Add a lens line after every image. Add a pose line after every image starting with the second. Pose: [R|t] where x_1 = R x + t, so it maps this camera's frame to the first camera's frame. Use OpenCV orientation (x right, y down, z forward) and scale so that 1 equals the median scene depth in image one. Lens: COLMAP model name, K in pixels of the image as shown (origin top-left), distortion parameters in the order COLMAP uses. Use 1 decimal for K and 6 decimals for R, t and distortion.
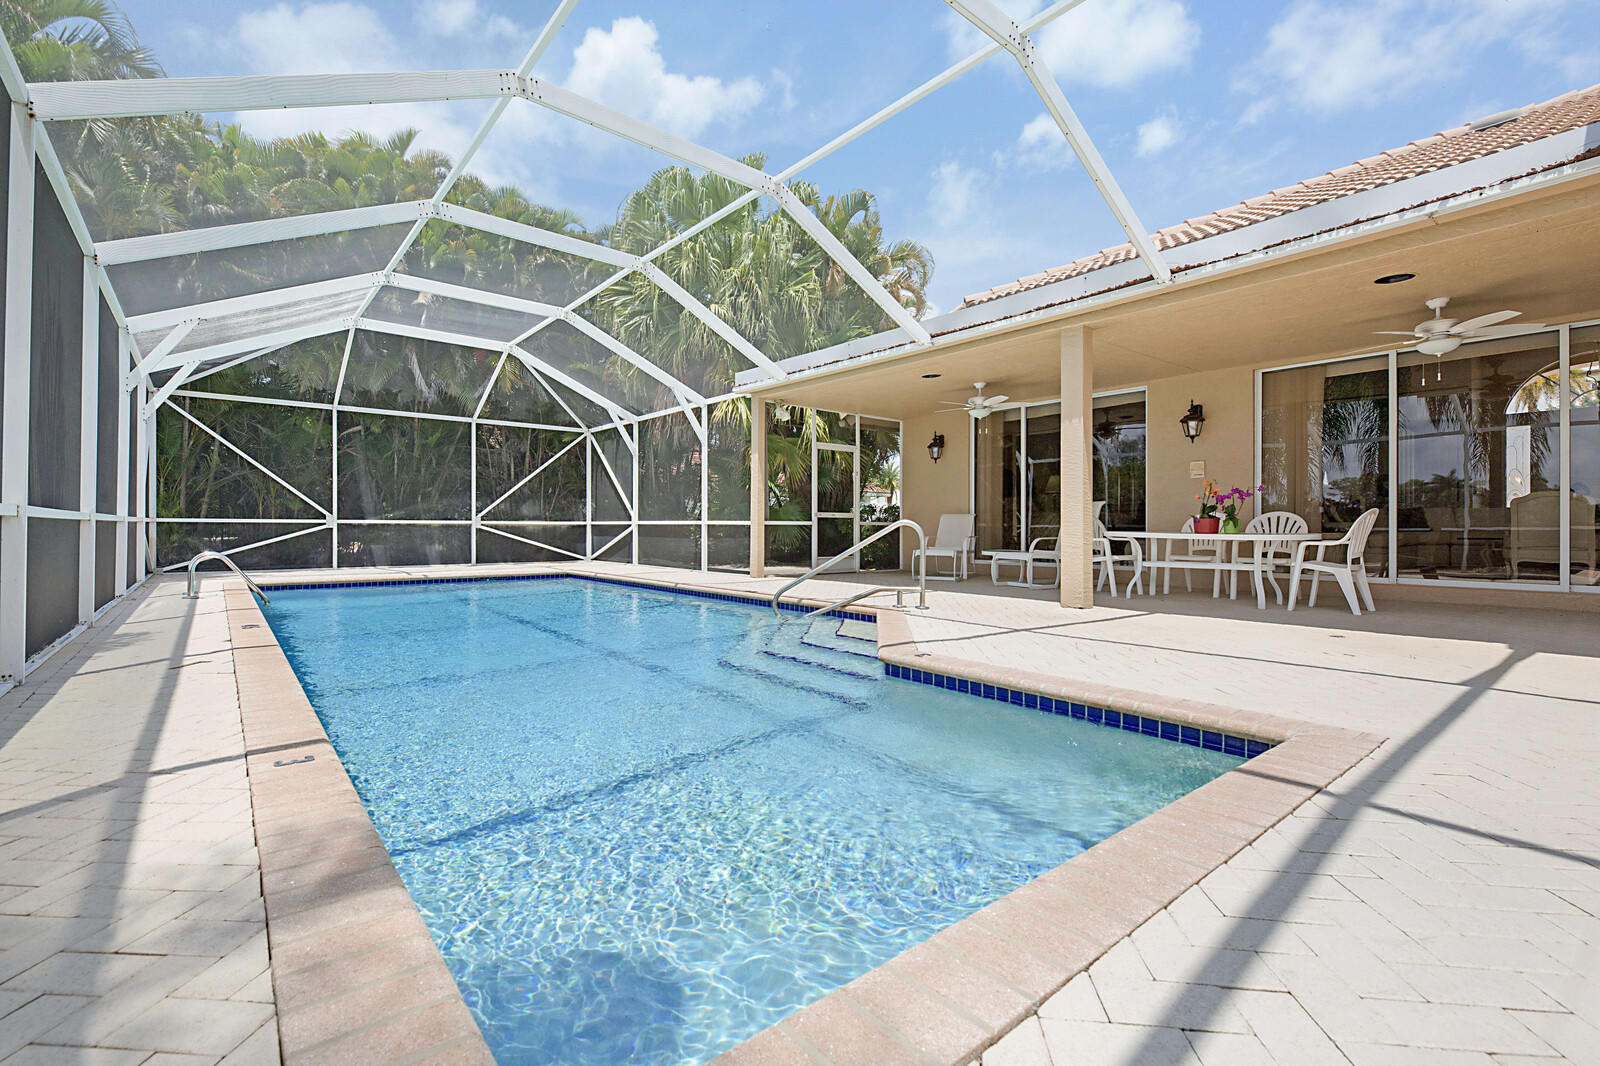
lens RADIAL K [[695.6, 0, 792.5], [0, 695.6, 520.0], [0, 0, 1]] dist [0.013795, 0.000100]
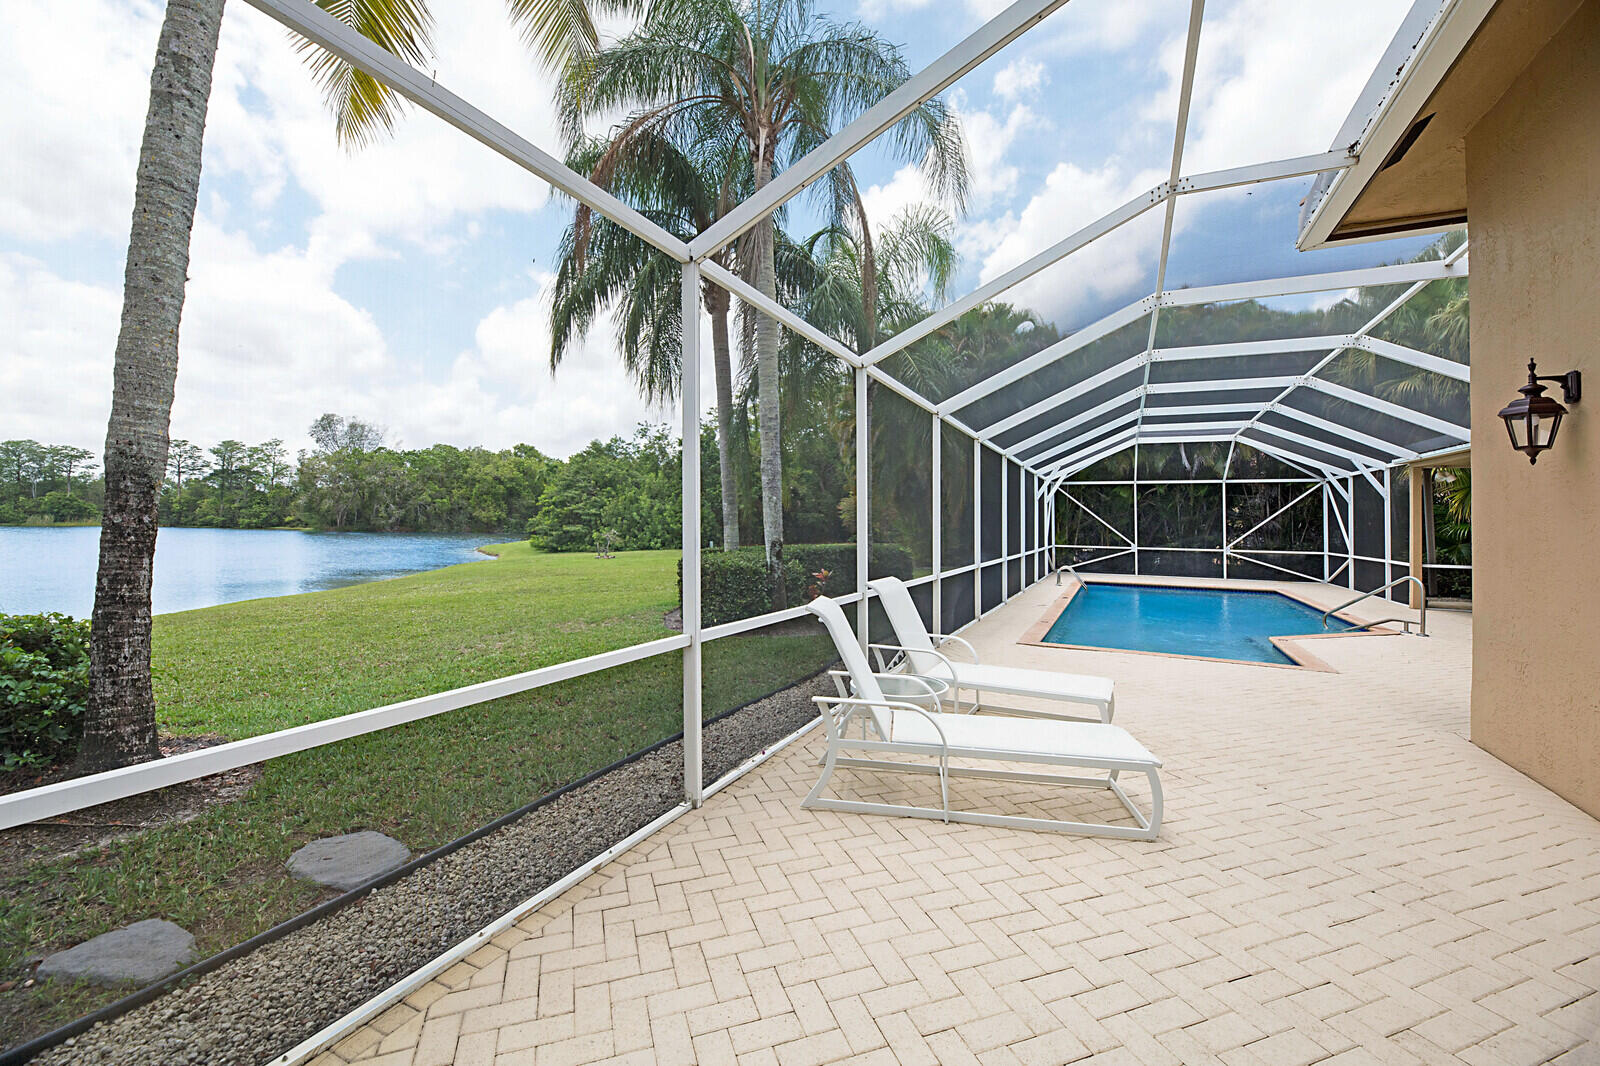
lens RADIAL K [[668.6, 0, 788.5], [0, 668.6, 525.7], [0, 0, 1]] dist [0.001568, -0.000001]
pose [[0.407697, 0.007210, -0.913089, 0.473687], [-0.005355, 0.999971, 0.005505, -0.054800], [0.913102, 0.002646, 0.407723, -0.425786]]
